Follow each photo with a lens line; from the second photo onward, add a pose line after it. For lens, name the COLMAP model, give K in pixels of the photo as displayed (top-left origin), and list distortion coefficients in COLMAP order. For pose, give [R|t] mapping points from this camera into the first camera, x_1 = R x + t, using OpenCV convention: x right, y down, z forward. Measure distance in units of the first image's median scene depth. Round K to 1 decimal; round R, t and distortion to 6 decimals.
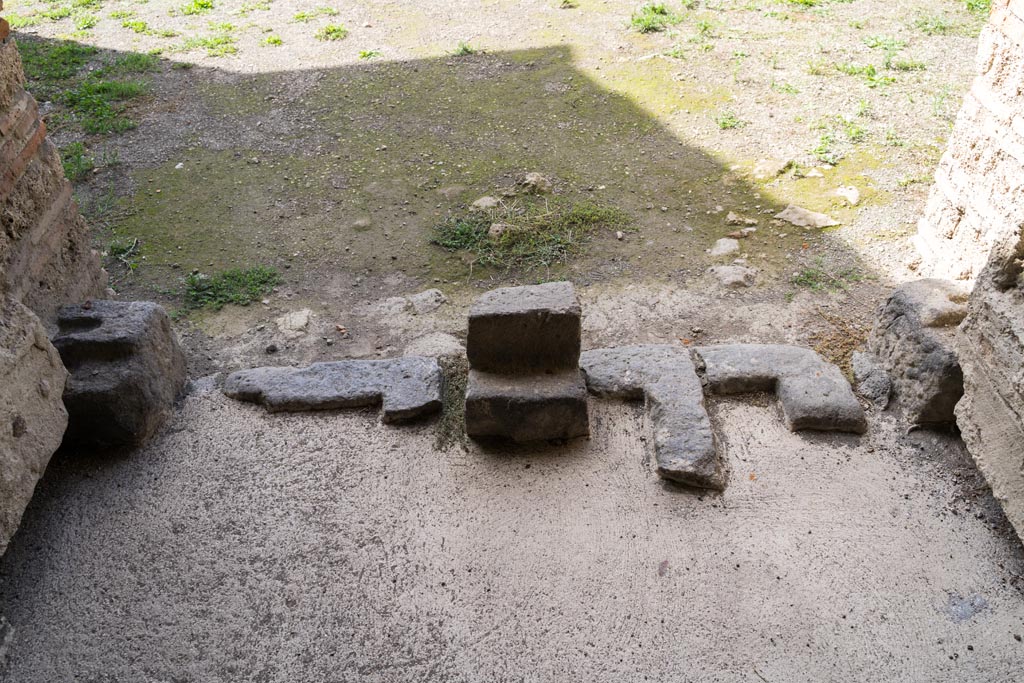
lens RADIAL K [[850.2, 0, 512.0], [0, 850.2, 341.5], [0, 0, 1]] dist [0.032812, -0.072357]
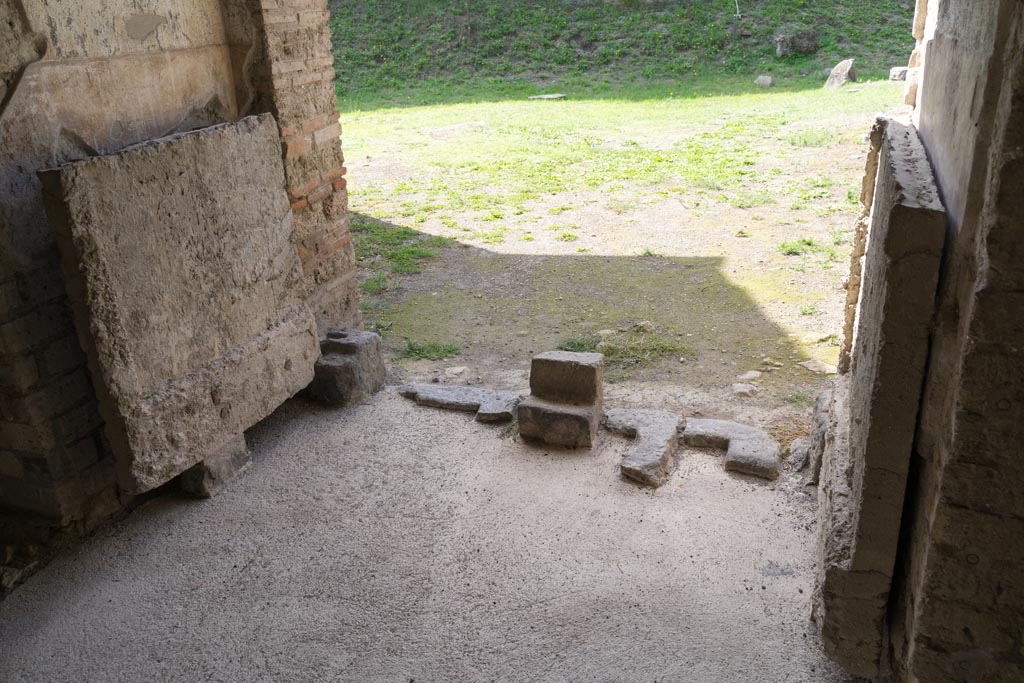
lens RADIAL K [[850.2, 0, 512.0], [0, 850.2, 341.5], [0, 0, 1]] dist [0.032812, -0.072357]
pose [[0.916636, 0.133016, -0.376942, 0.506469], [-0.237611, 0.939632, -0.246236, 0.338045], [0.321433, 0.315275, 0.892907, -0.481414]]
